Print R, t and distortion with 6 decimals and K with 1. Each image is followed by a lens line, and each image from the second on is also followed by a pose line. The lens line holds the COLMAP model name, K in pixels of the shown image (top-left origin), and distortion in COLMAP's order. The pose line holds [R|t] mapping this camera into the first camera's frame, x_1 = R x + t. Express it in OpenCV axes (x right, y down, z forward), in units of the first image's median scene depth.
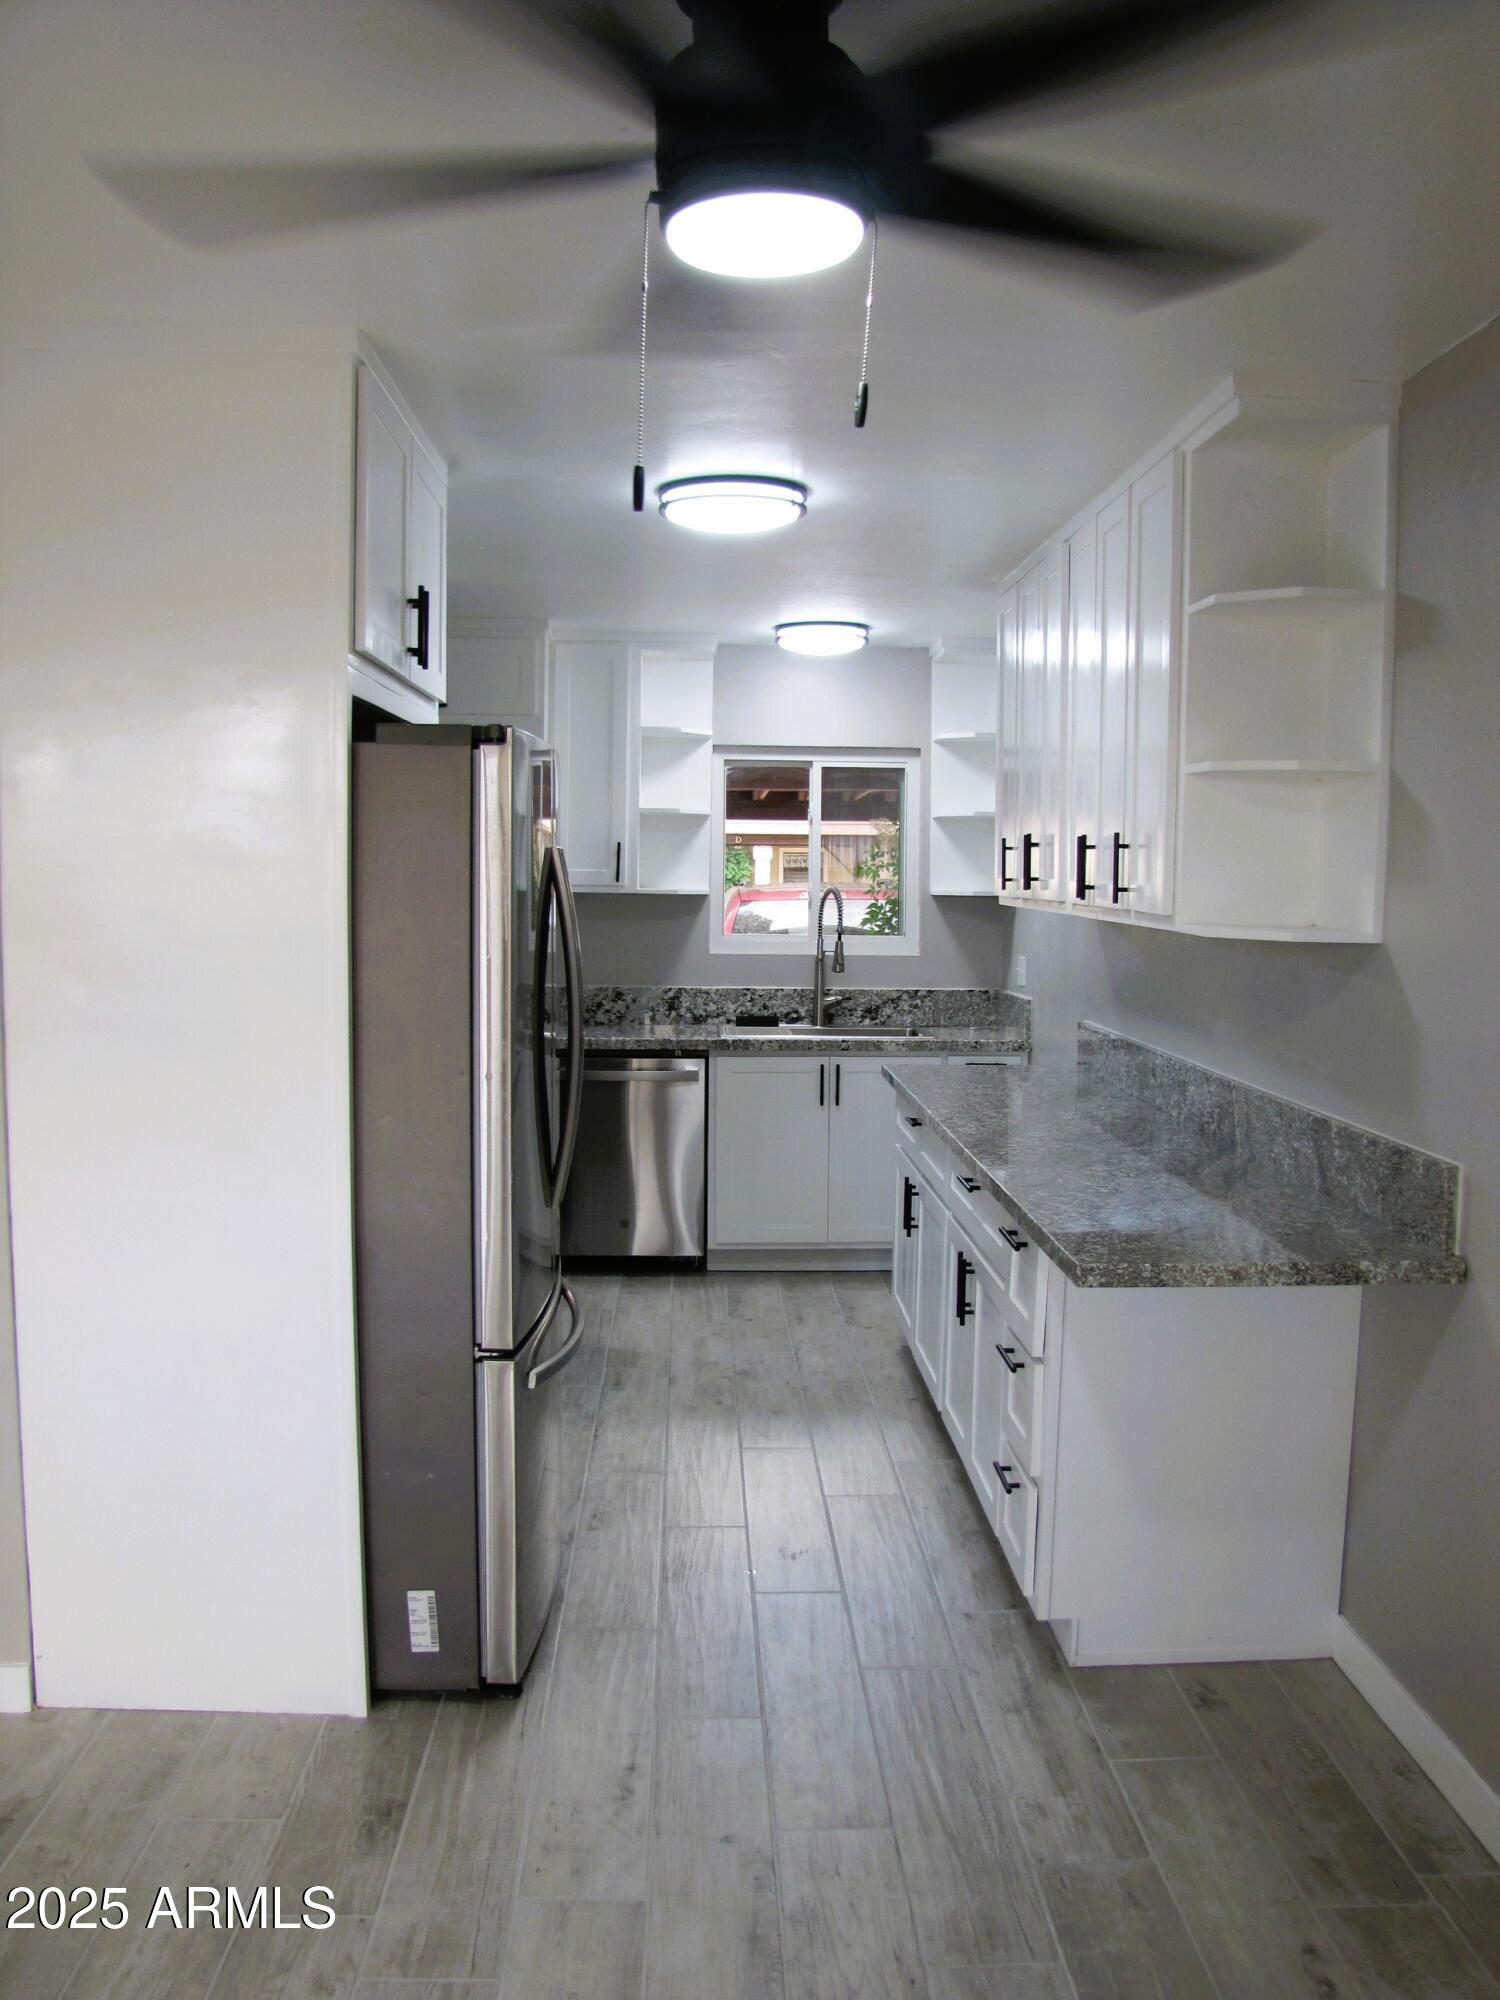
lens RADIAL K [[1685.4, 0, 766.6], [0, 1685.4, 1039.9], [0, 0, 1]] dist [-0.184594, 0.163049]
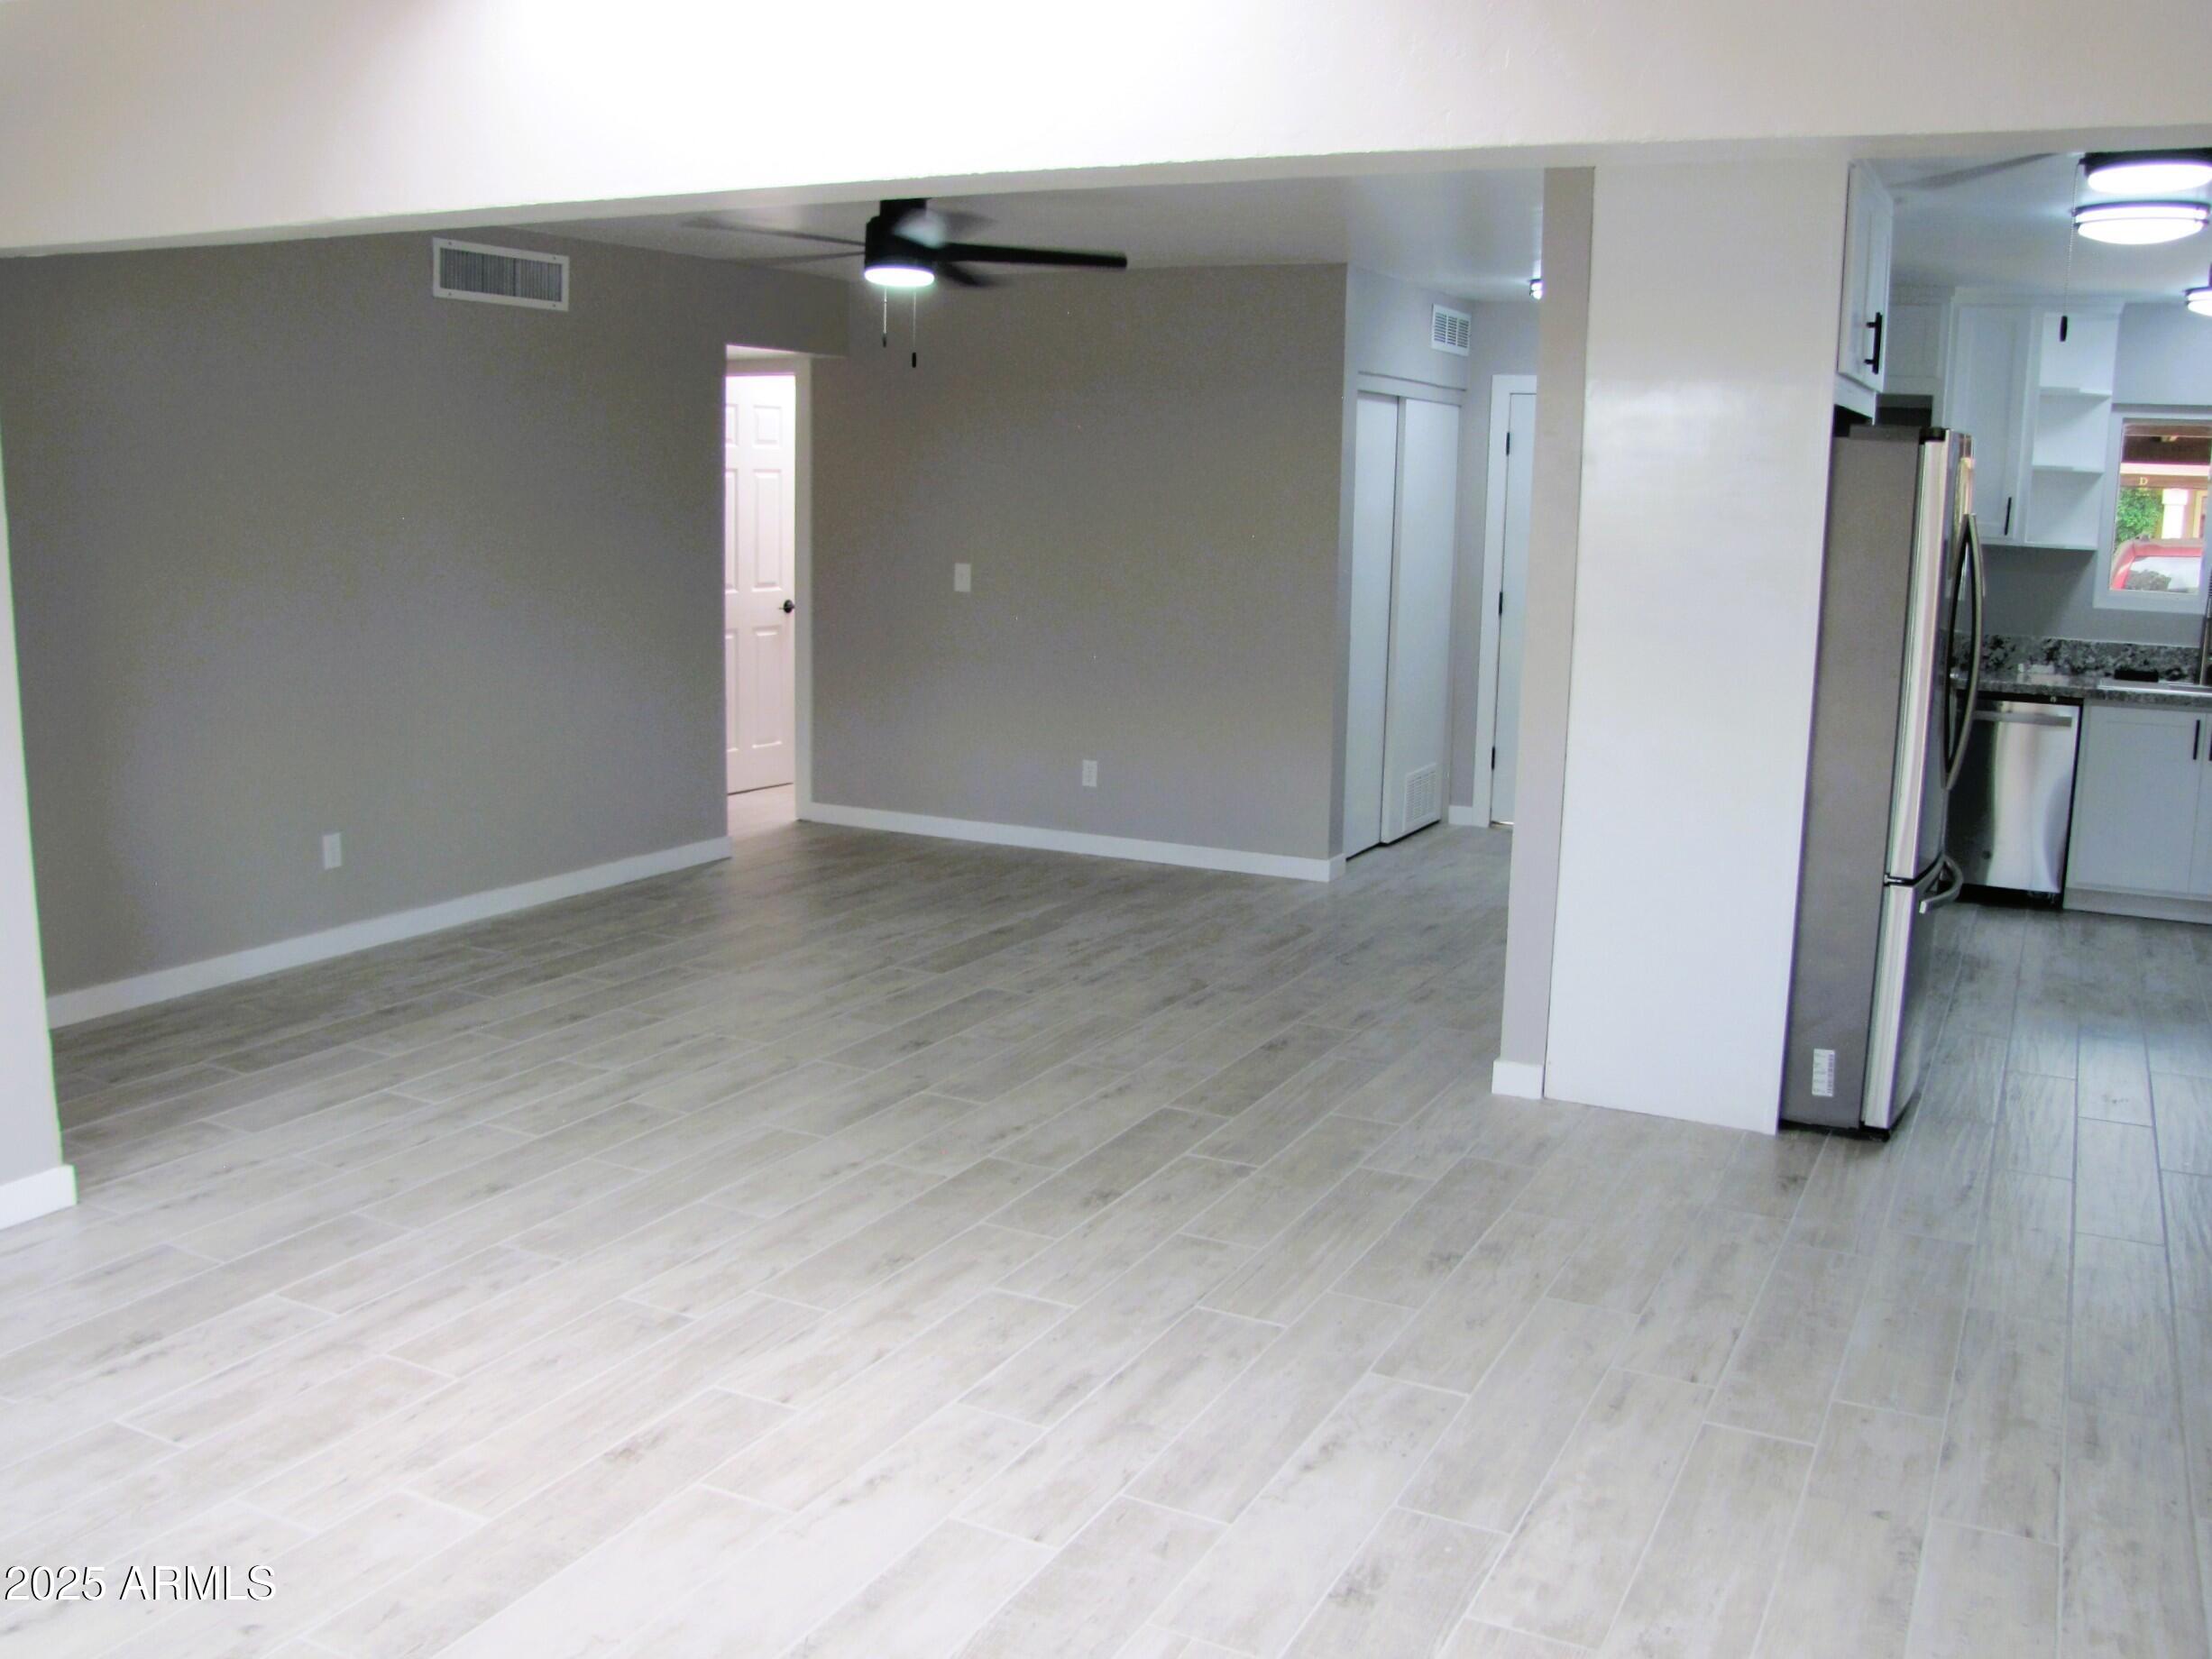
lens RADIAL K [[1971.6, 0, 1142.0], [0, 1971.6, 811.4], [0, 0, 1]] dist [-0.176972, 0.144261]
pose [[0.877674, 0.089523, -0.470823, 0.024610], [-0.061179, 0.995290, 0.075199, 0.037518], [0.475338, -0.037196, 0.879017, -0.540715]]
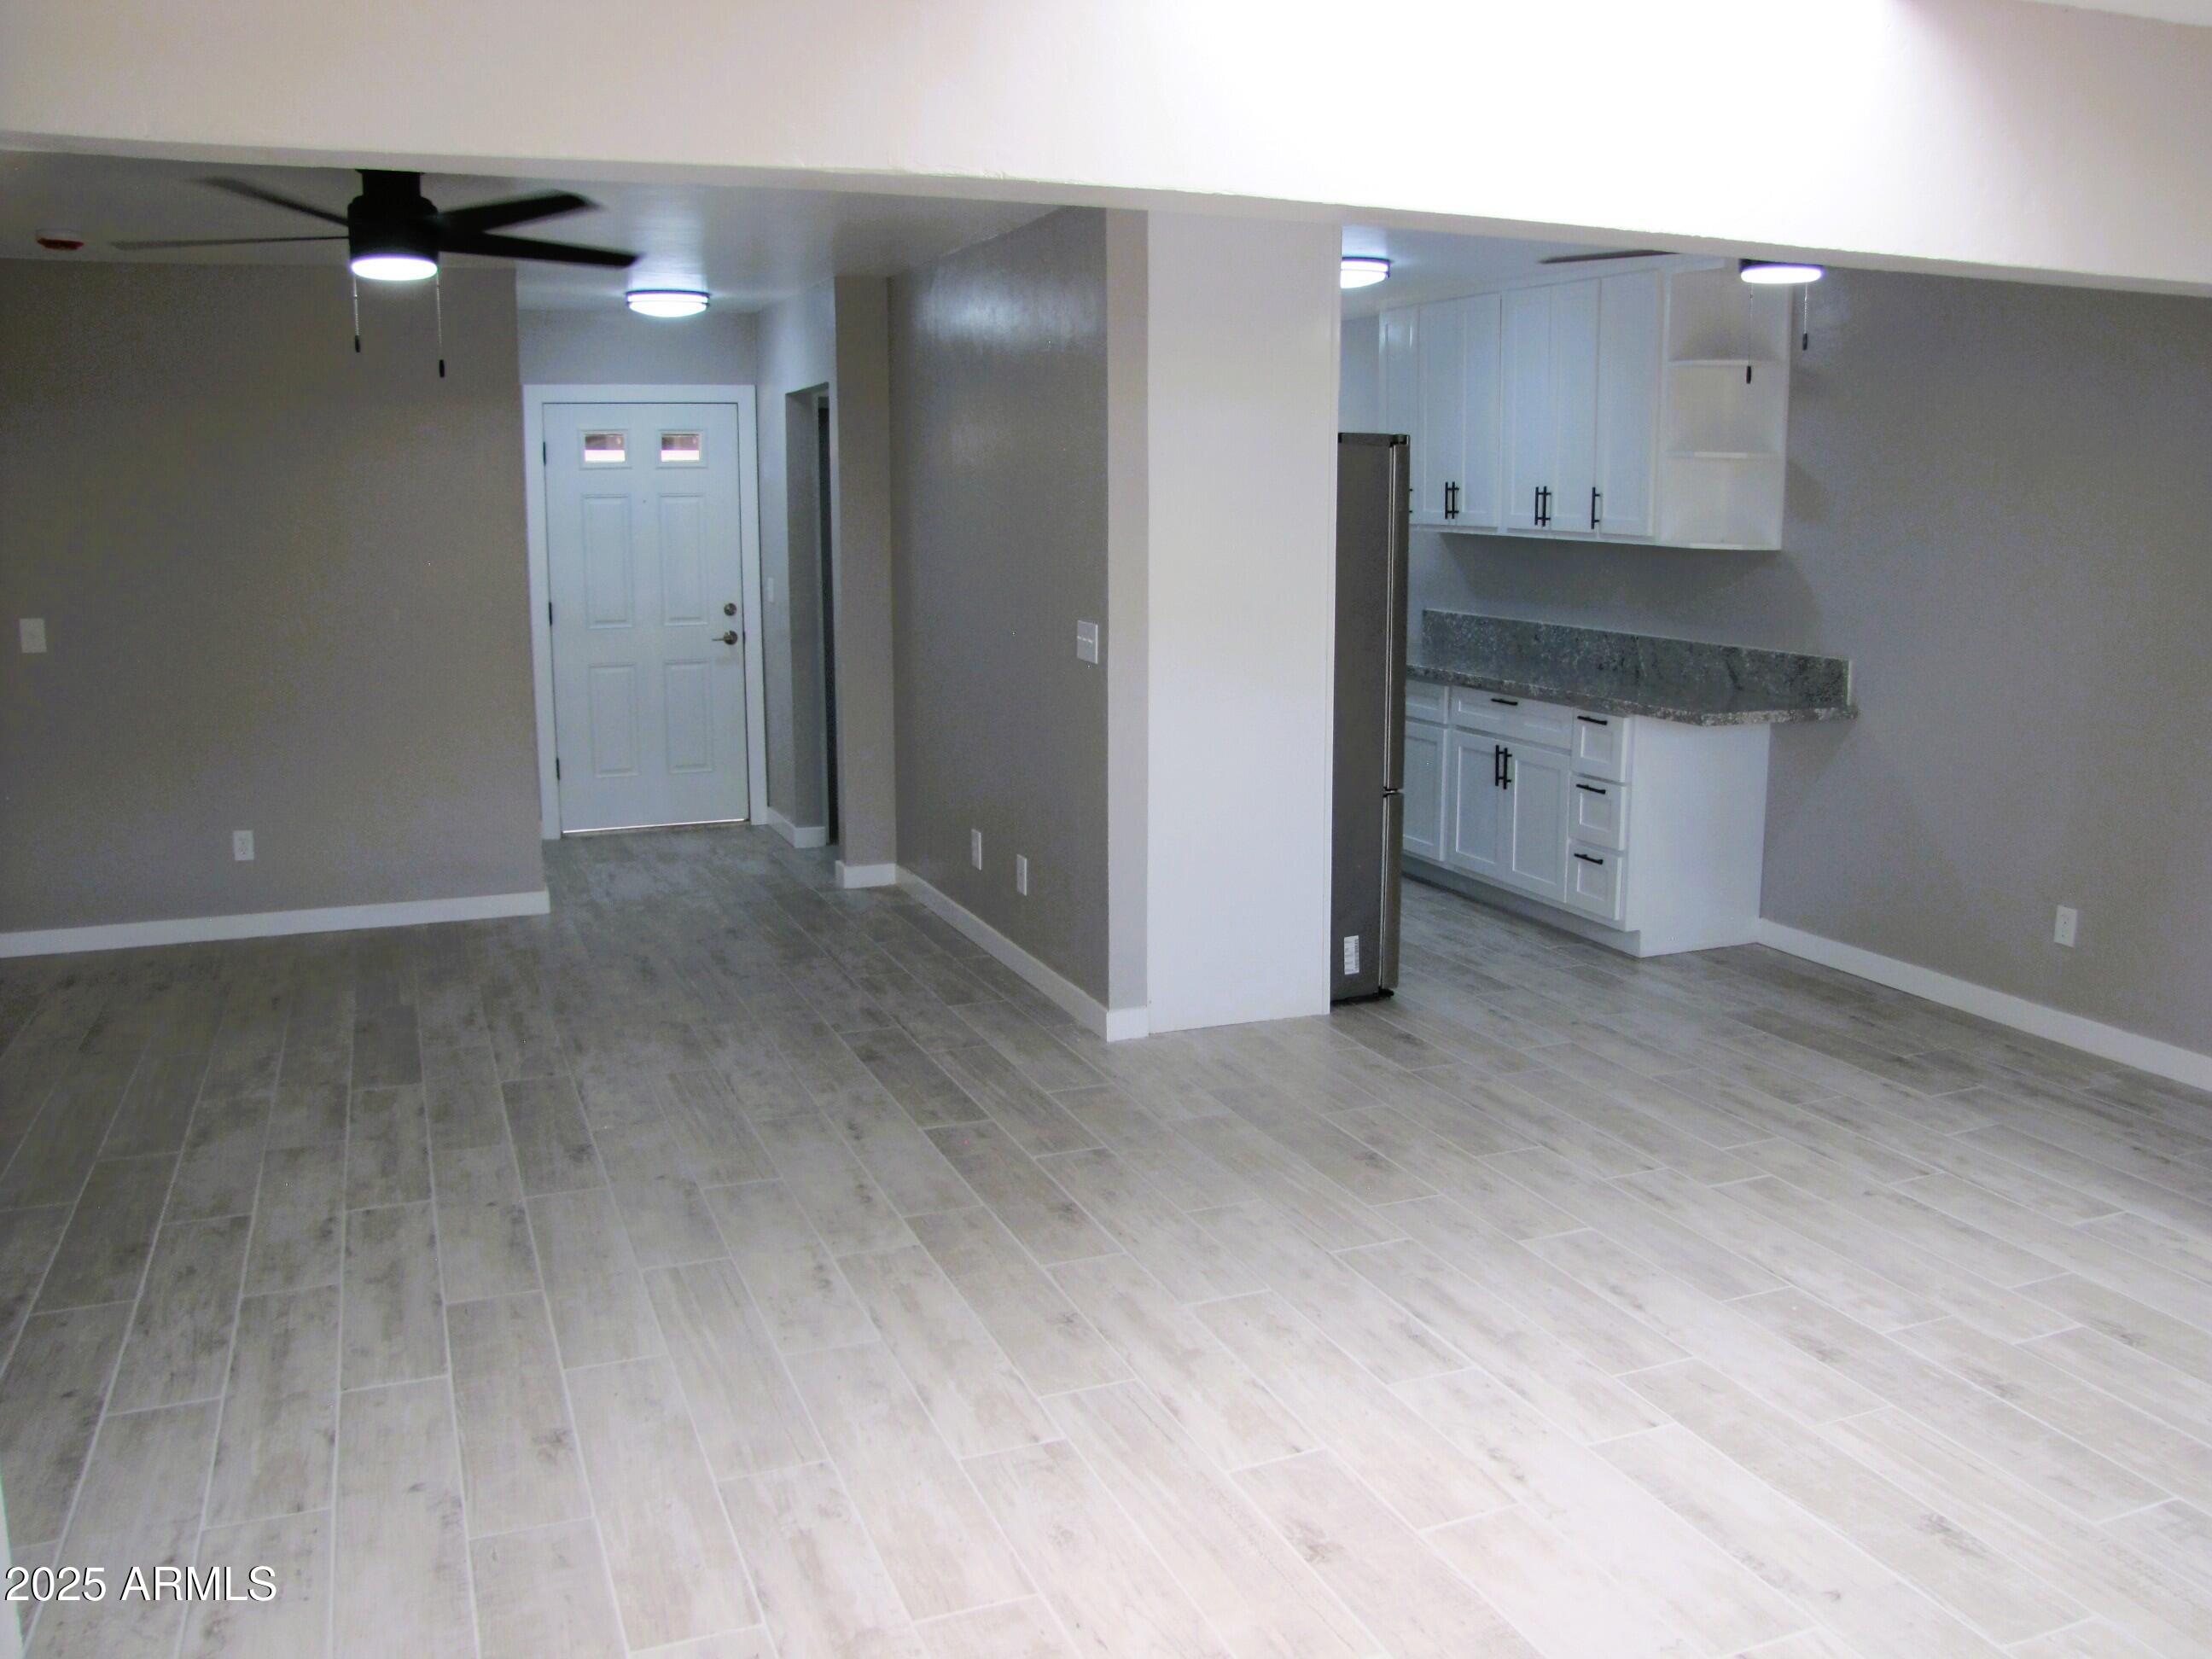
lens RADIAL K [[1864.1, 0, 1156.8], [0, 1864.1, 805.9], [0, 0, 1]] dist [-0.184594, 0.163049]
pose [[0.936749, -0.069593, 0.343014, -0.822823], [0.045186, 0.995878, 0.078651, 0.029199], [-0.347074, -0.058177, 0.936032, -0.575297]]
